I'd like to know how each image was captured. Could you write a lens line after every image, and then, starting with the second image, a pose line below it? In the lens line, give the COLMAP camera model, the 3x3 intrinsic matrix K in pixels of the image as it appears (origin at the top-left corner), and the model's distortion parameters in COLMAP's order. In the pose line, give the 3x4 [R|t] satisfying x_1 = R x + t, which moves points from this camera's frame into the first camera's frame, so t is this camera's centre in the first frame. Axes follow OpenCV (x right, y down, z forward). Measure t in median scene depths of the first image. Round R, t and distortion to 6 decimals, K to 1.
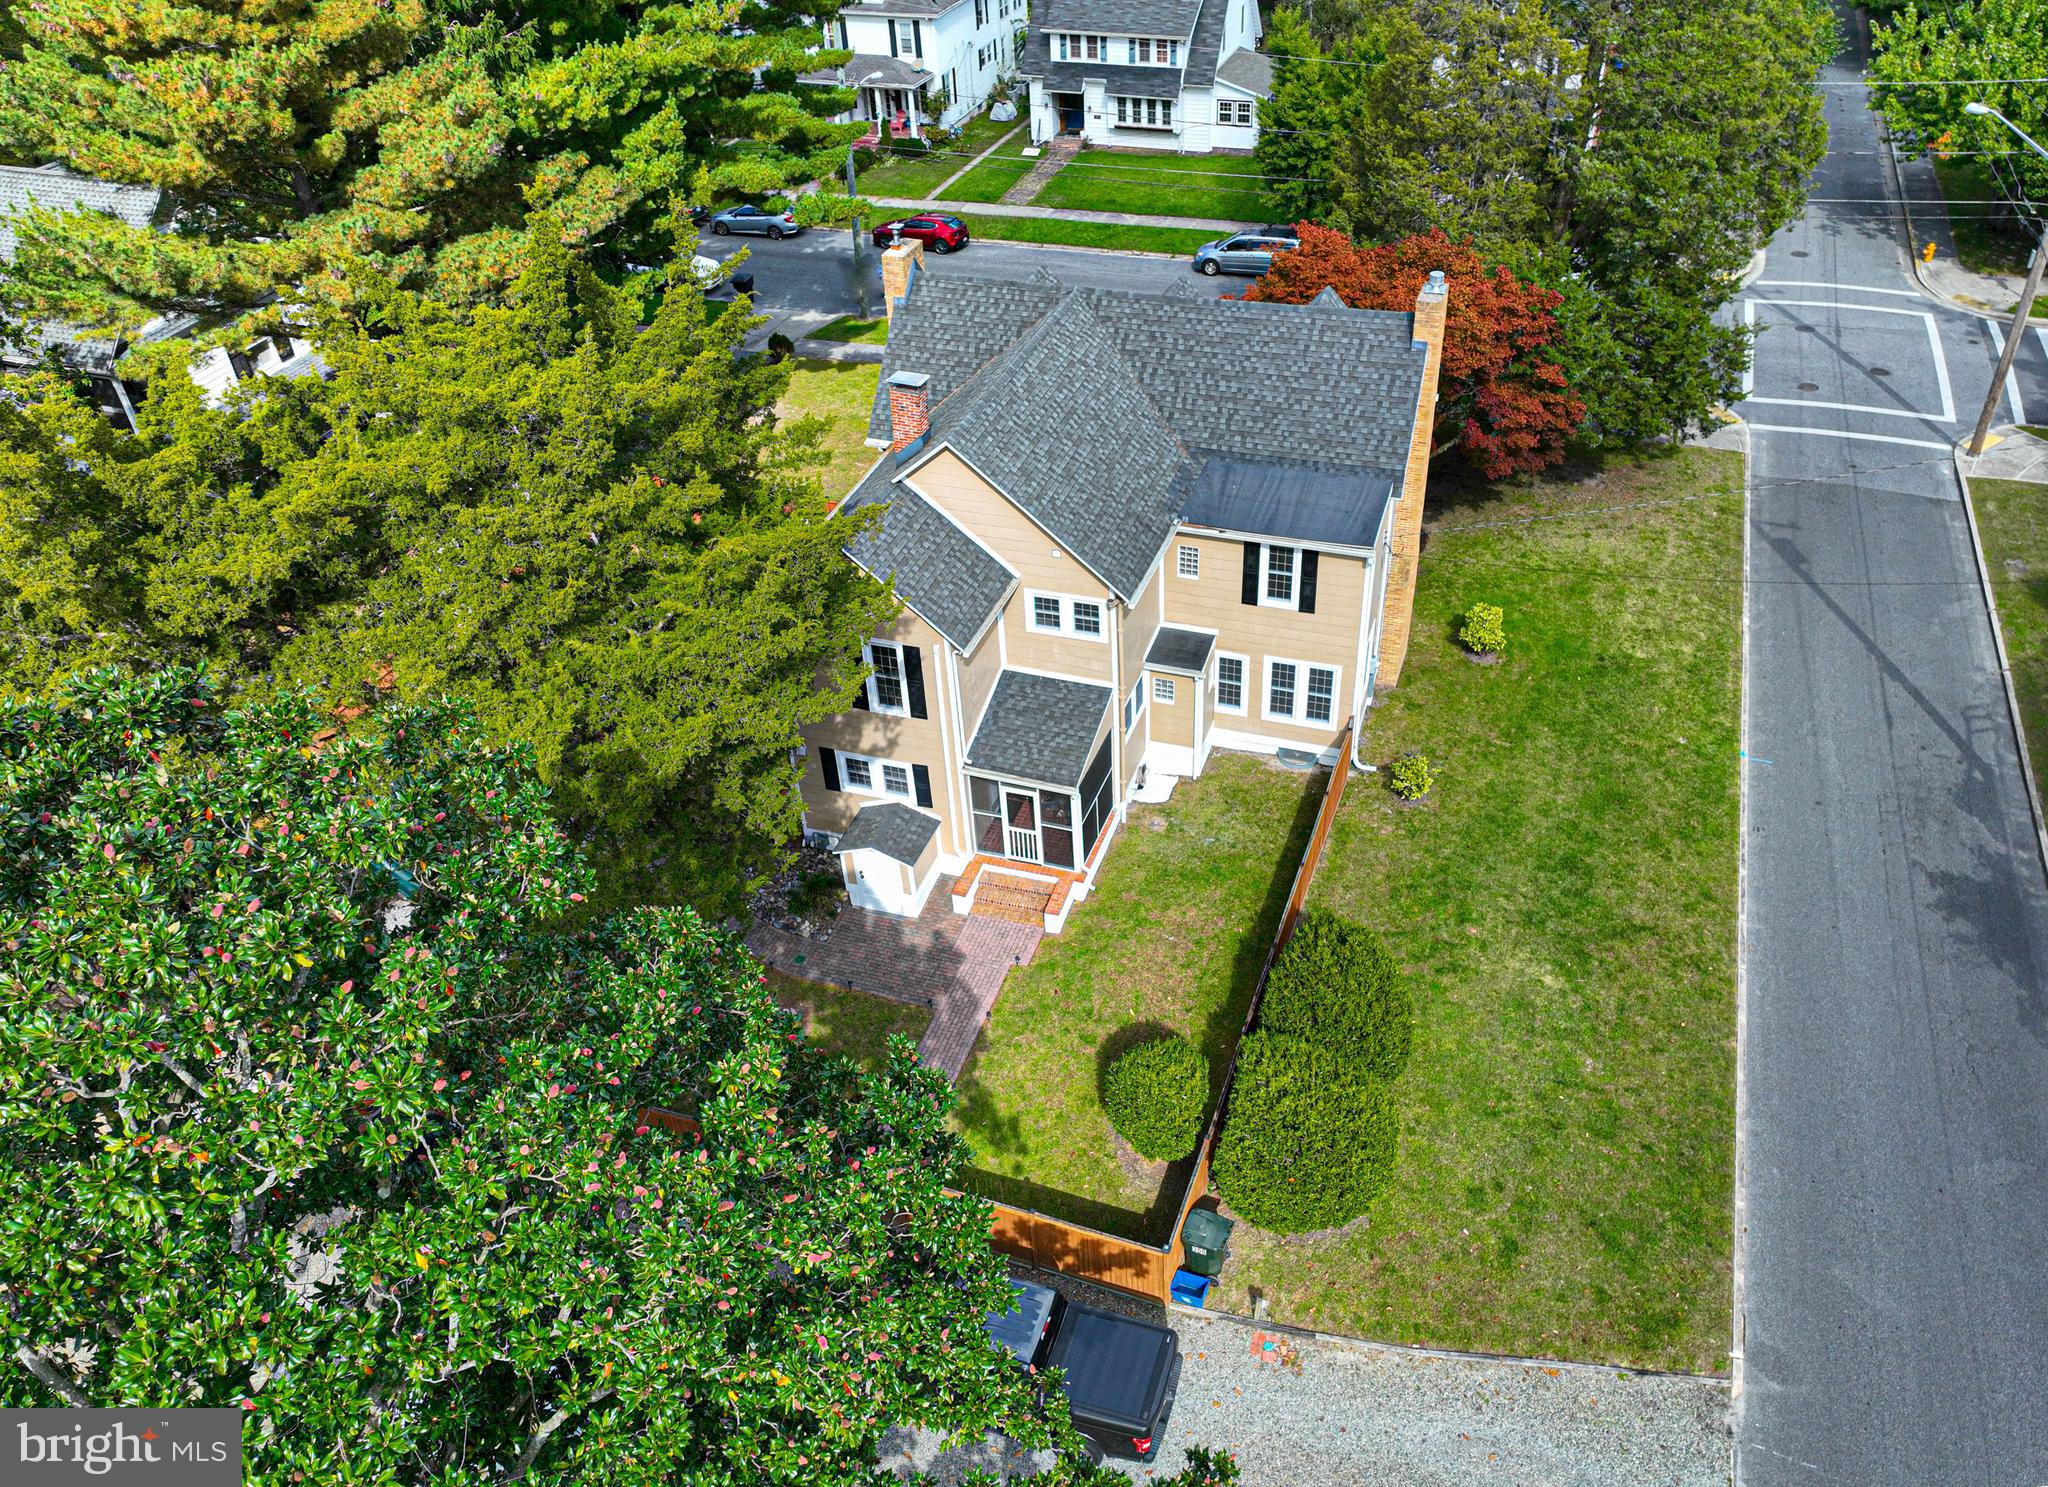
lens RADIAL K [[1532.3, 0, 1077.1], [0, 1532.3, 739.7], [0, 0, 1]] dist [0.012325, 0.001487]
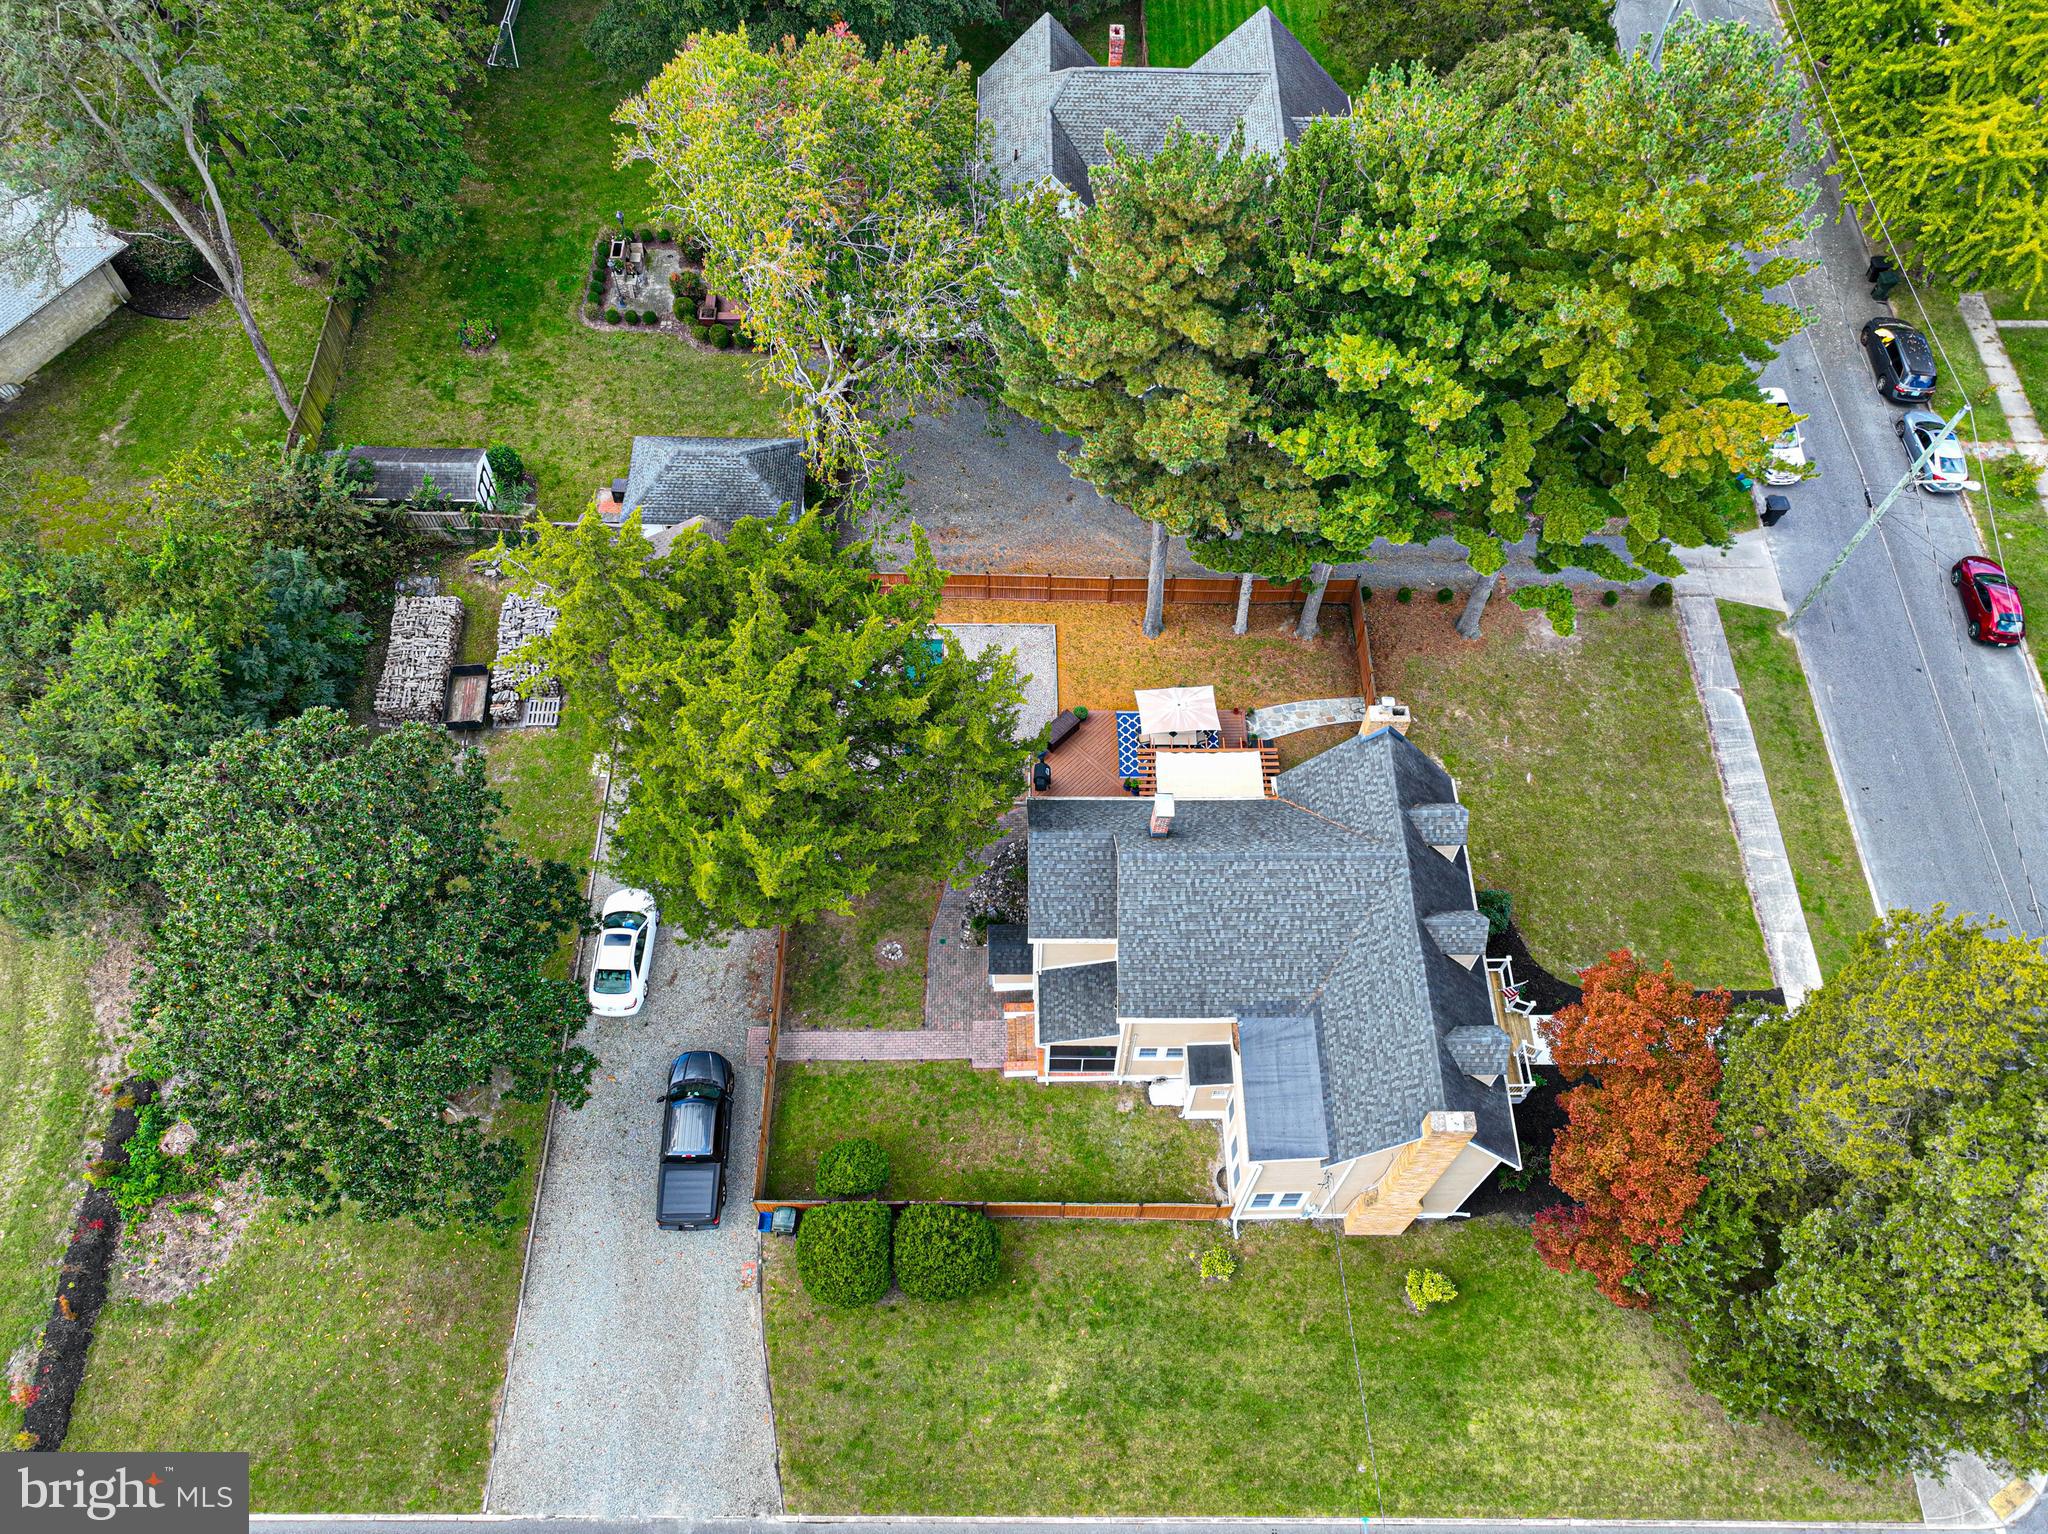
lens RADIAL K [[1454.5, 0, 1060.7], [0, 1454.5, 895.8], [0, 0, 1]] dist [-0.007560, 0.022822]
pose [[0.330210, 0.859865, -0.389350, 0.405179], [-0.604937, 0.509425, 0.611995, -0.866239], [0.724578, 0.033445, 0.688381, 0.011486]]
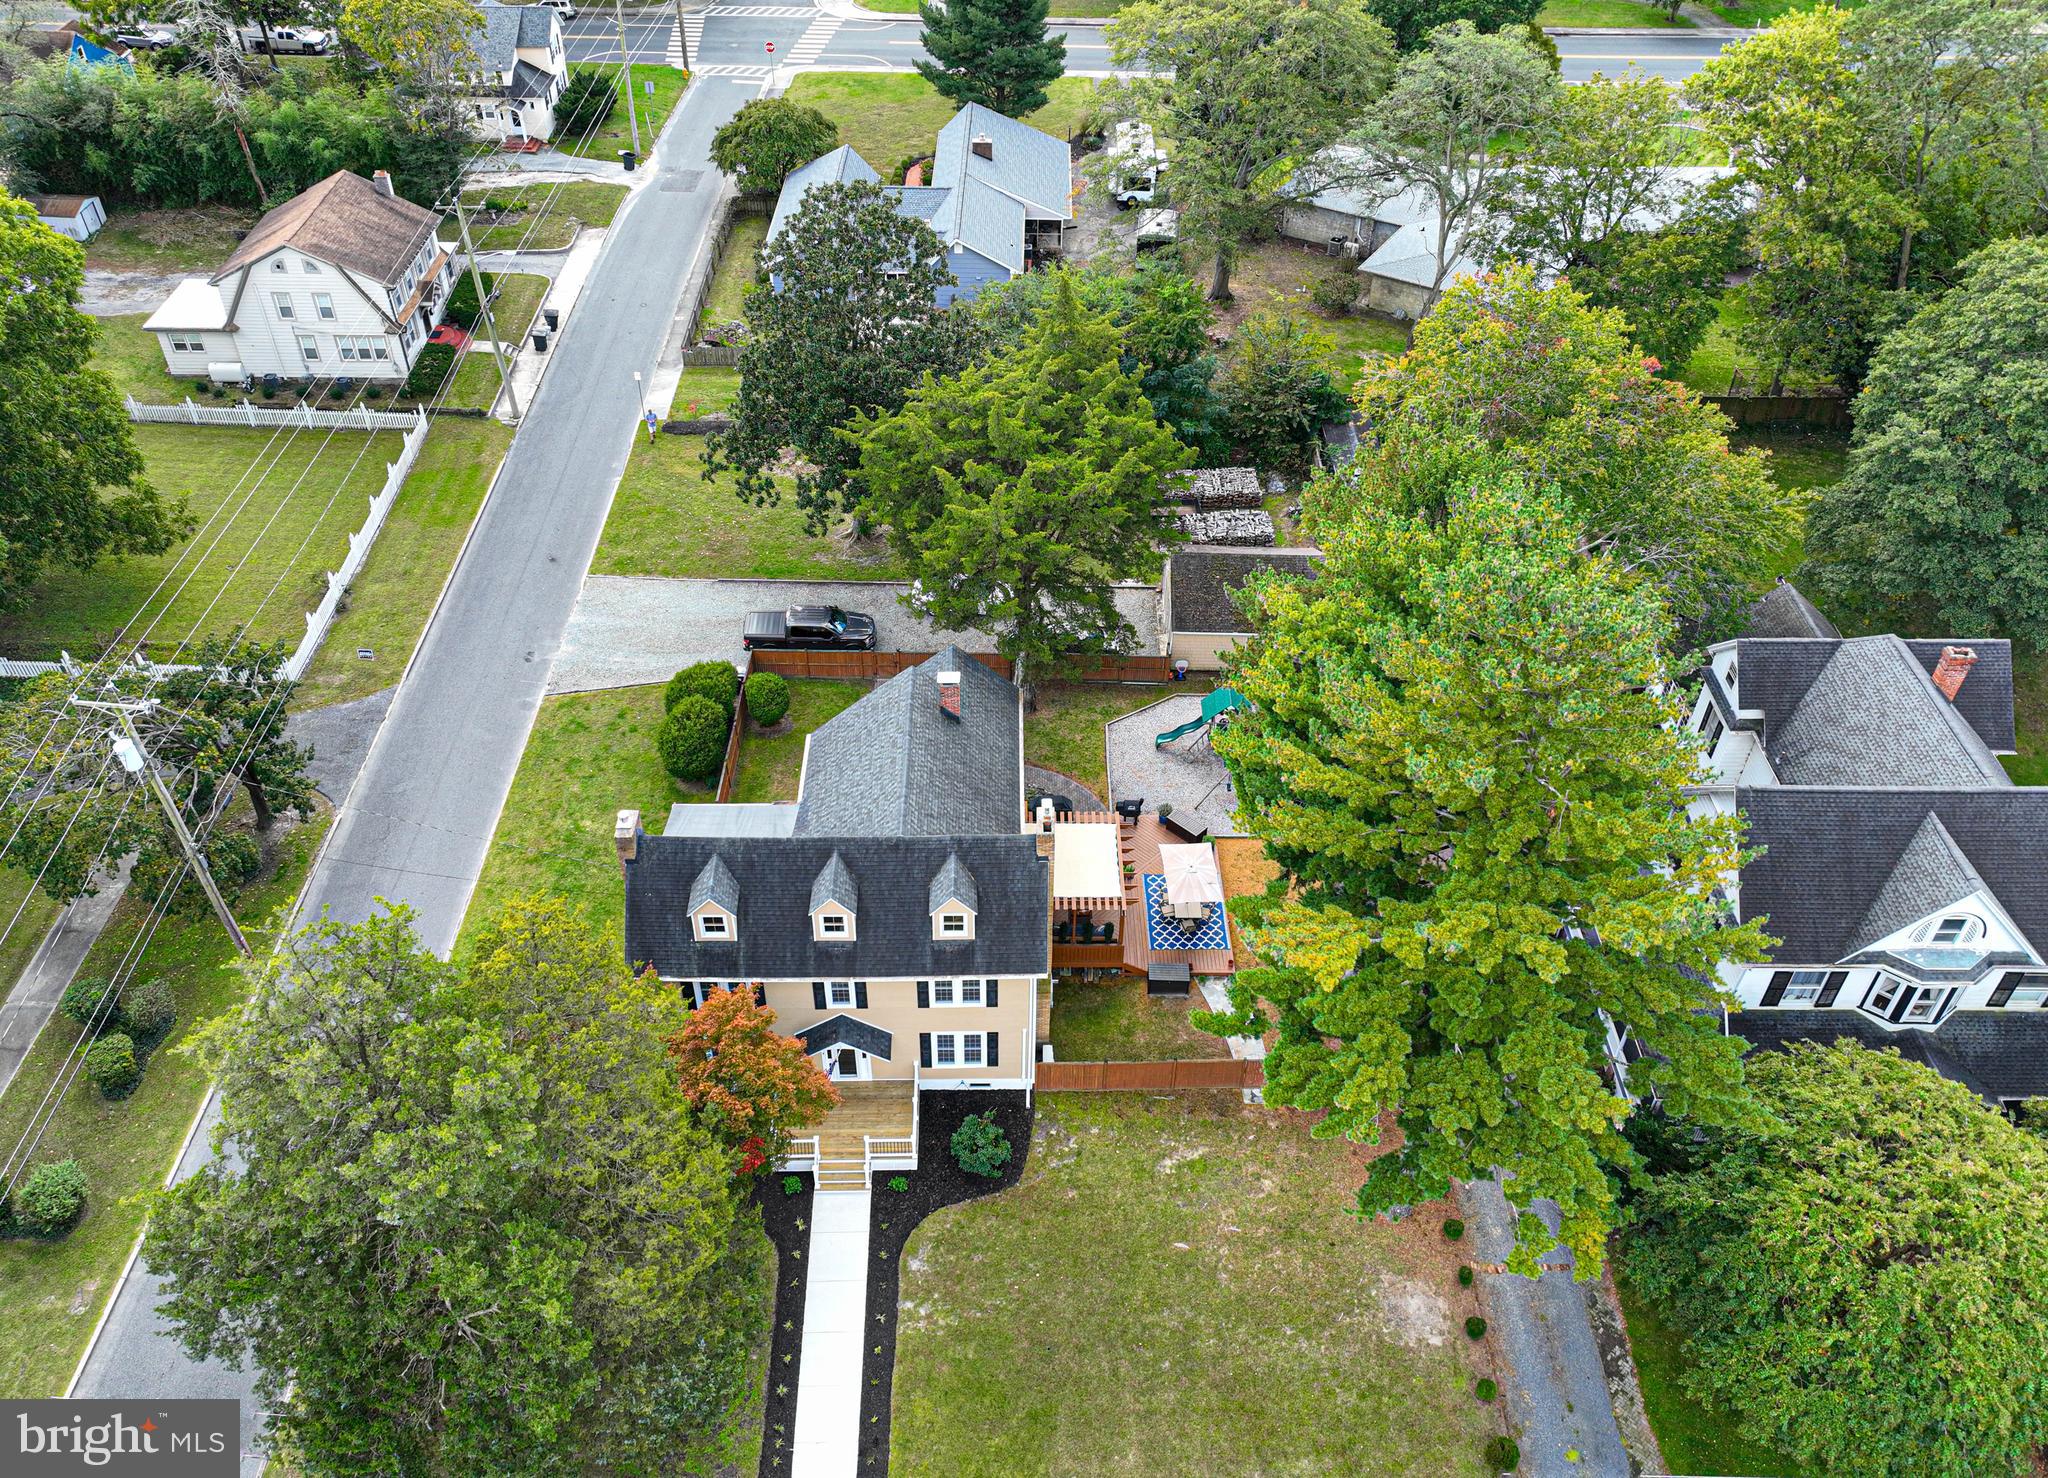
lens RADIAL K [[1575.0, 0, 1033.7], [0, 1575.0, 770.2], [0, 0, 1]] dist [0.005762, 0.001402]
pose [[-0.945201, 0.234468, -0.227198, 0.190849], [-0.184513, 0.190481, 0.964195, -1.692739], [0.269350, 0.953279, -0.136781, 1.225304]]
